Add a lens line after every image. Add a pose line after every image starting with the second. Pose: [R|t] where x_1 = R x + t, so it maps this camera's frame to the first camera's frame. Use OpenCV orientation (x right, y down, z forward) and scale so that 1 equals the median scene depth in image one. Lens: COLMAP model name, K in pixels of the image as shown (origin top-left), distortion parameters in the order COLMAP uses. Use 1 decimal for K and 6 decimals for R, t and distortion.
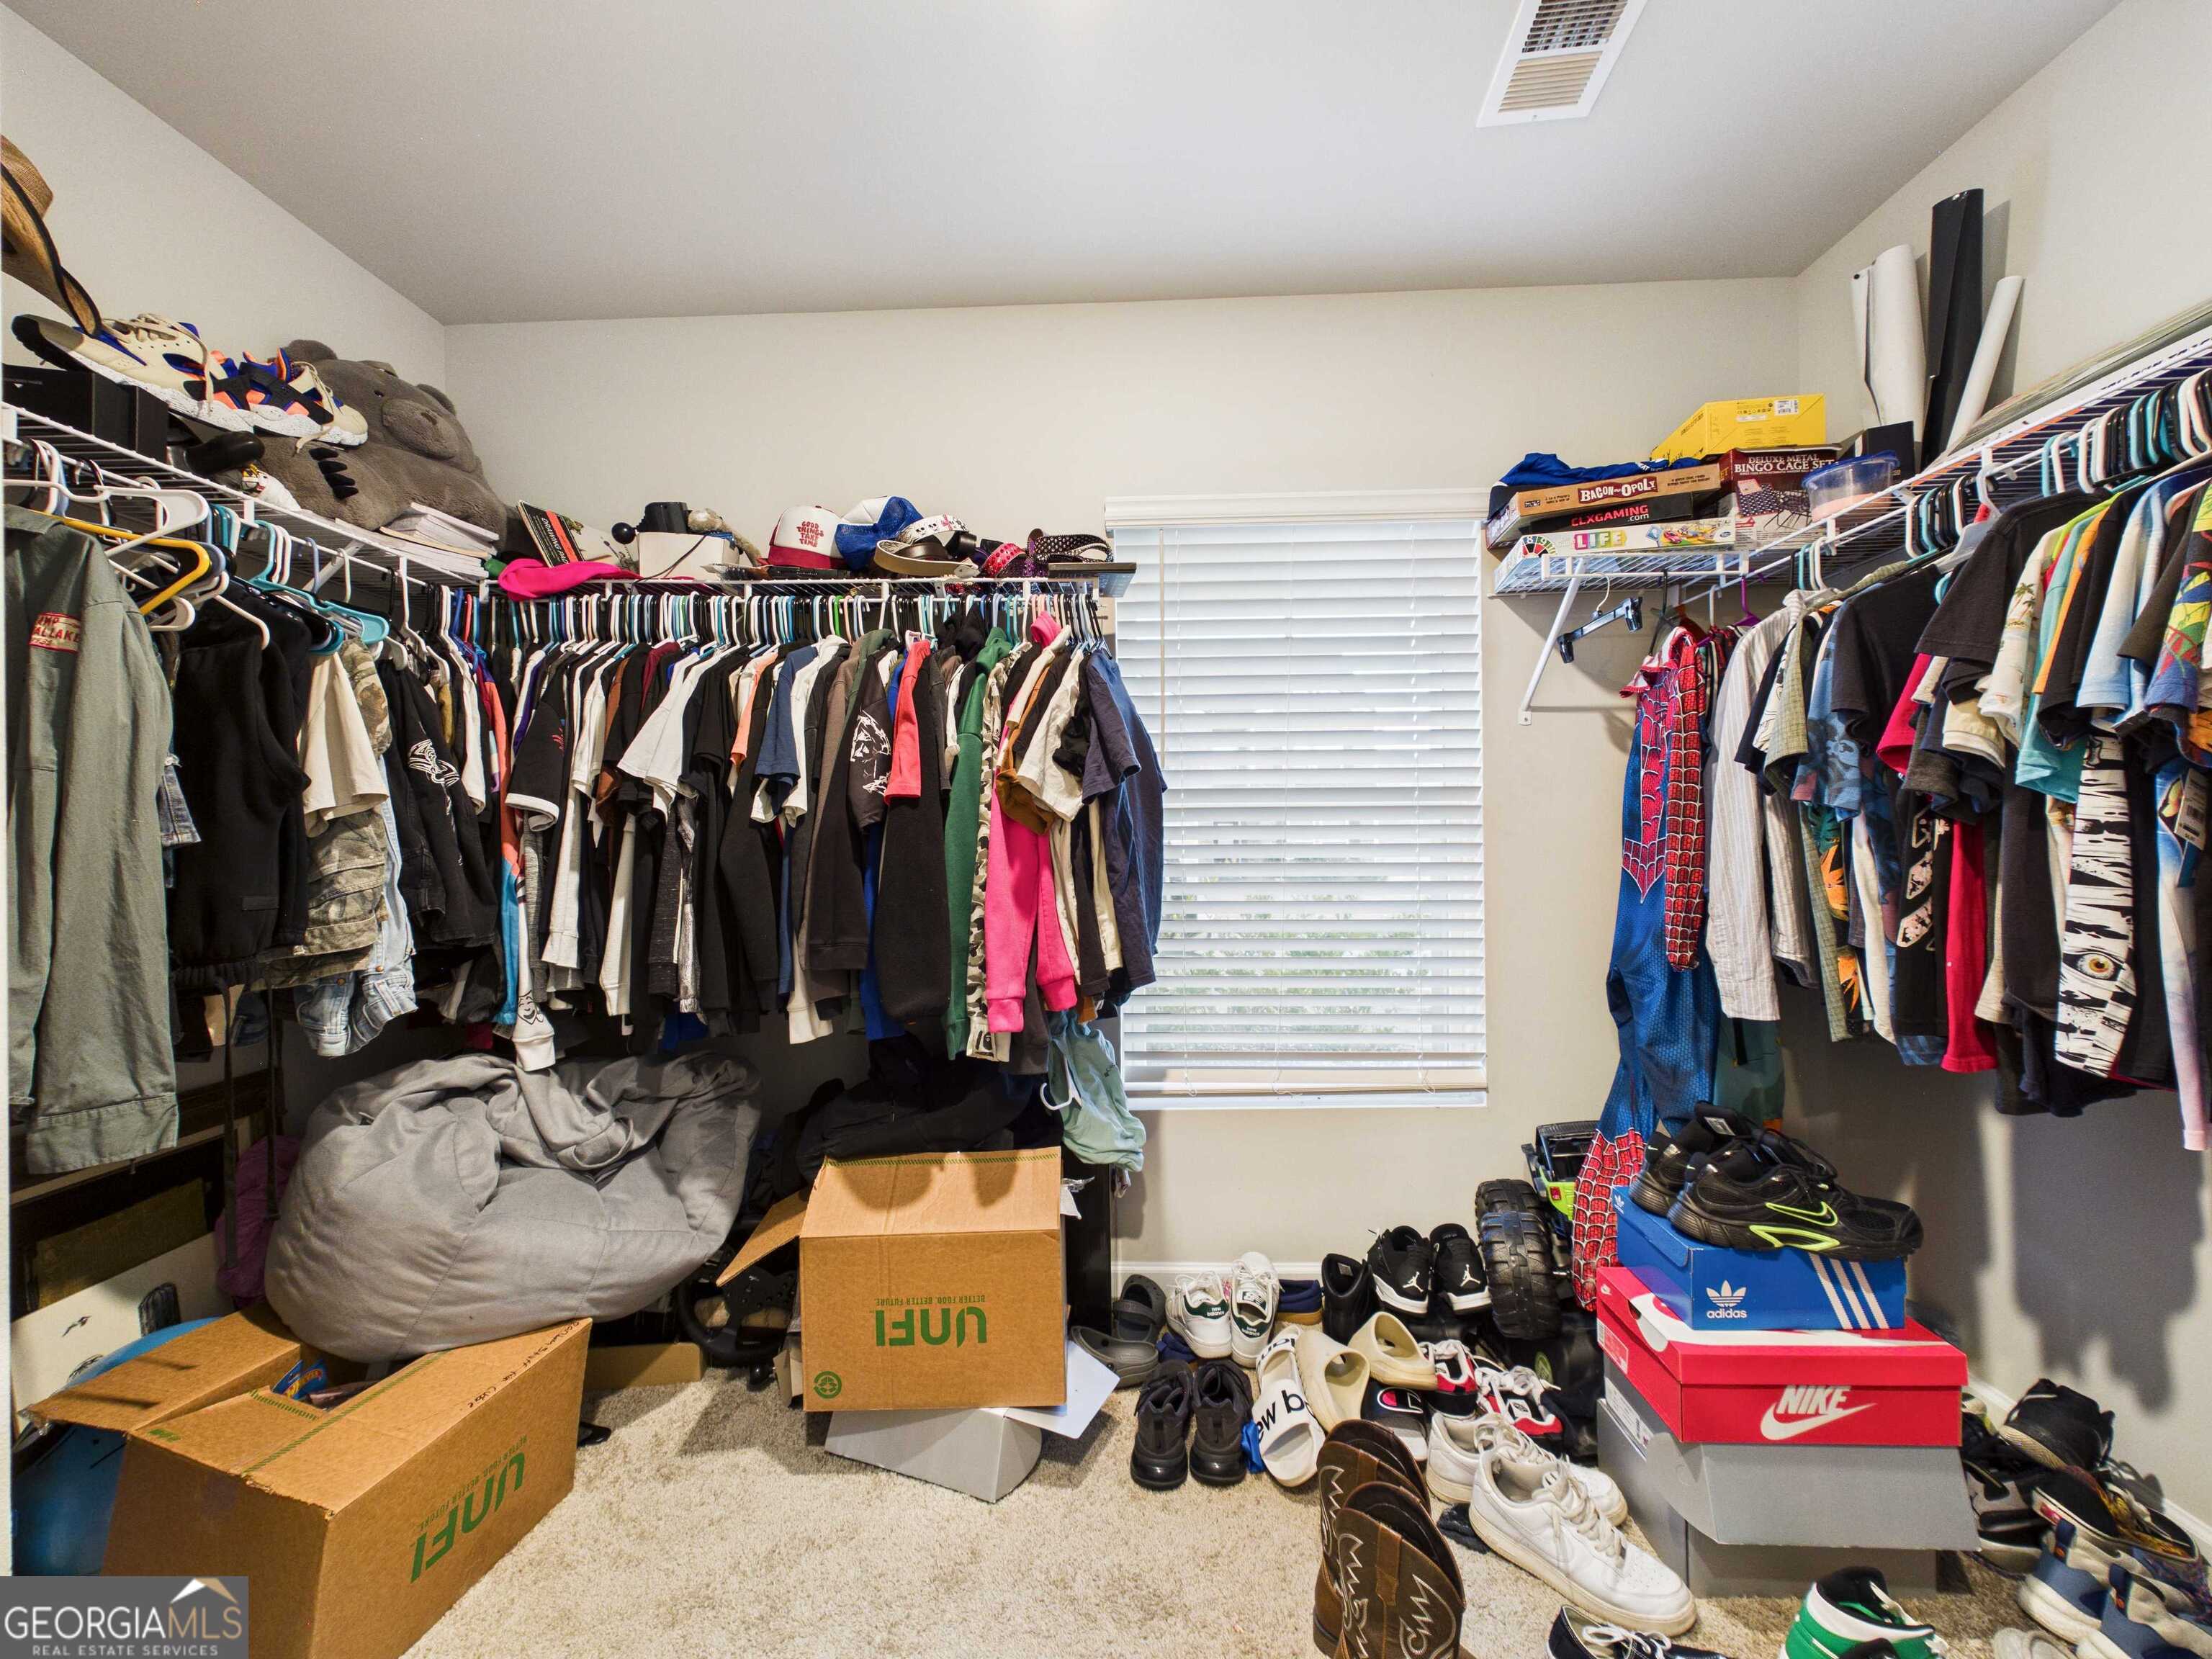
lens RADIAL K [[896.7, 0, 1106.2], [0, 896.7, 828.1], [0, 0, 1]] dist [0.000550, 0.000031]
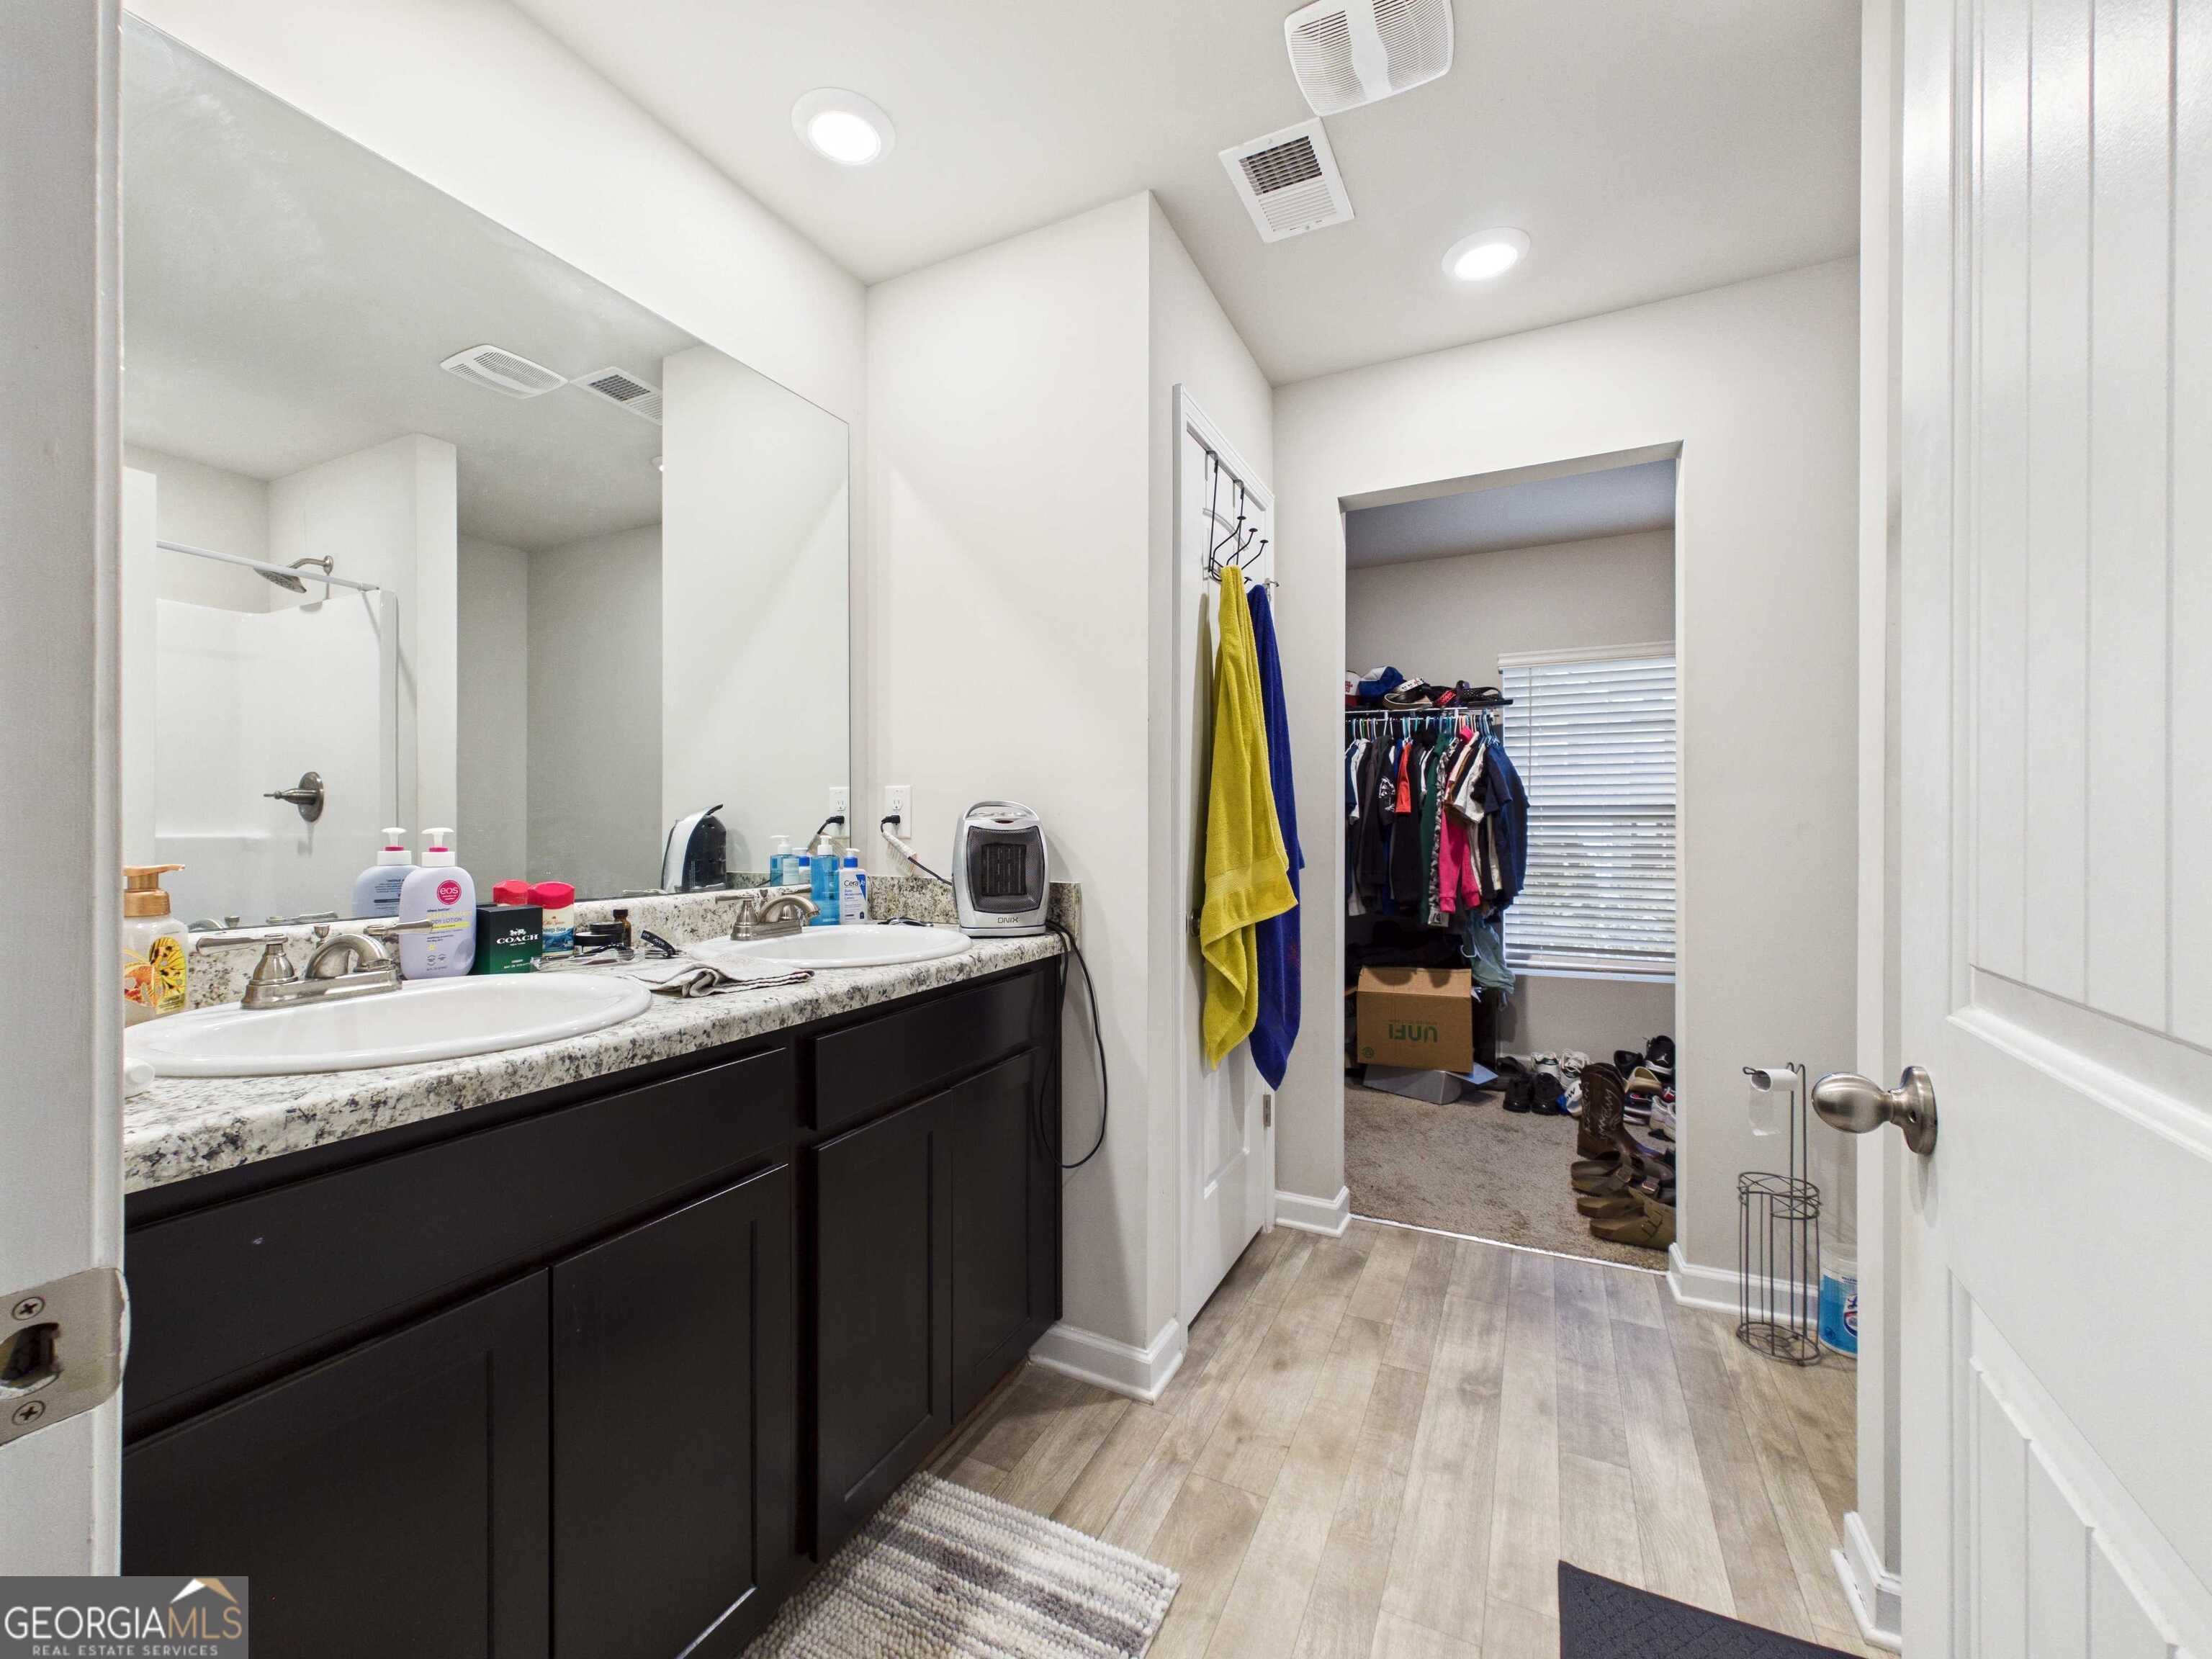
lens RADIAL K [[896.7, 0, 1102.3], [0, 896.7, 827.7], [0, 0, 1]] dist [0.000550, 0.000031]
pose [[0.912764, 0.012800, -0.408286, 0.018683], [-0.002385, 0.999659, 0.026008, -0.052944], [0.408480, -0.022766, 0.912483, -1.443252]]
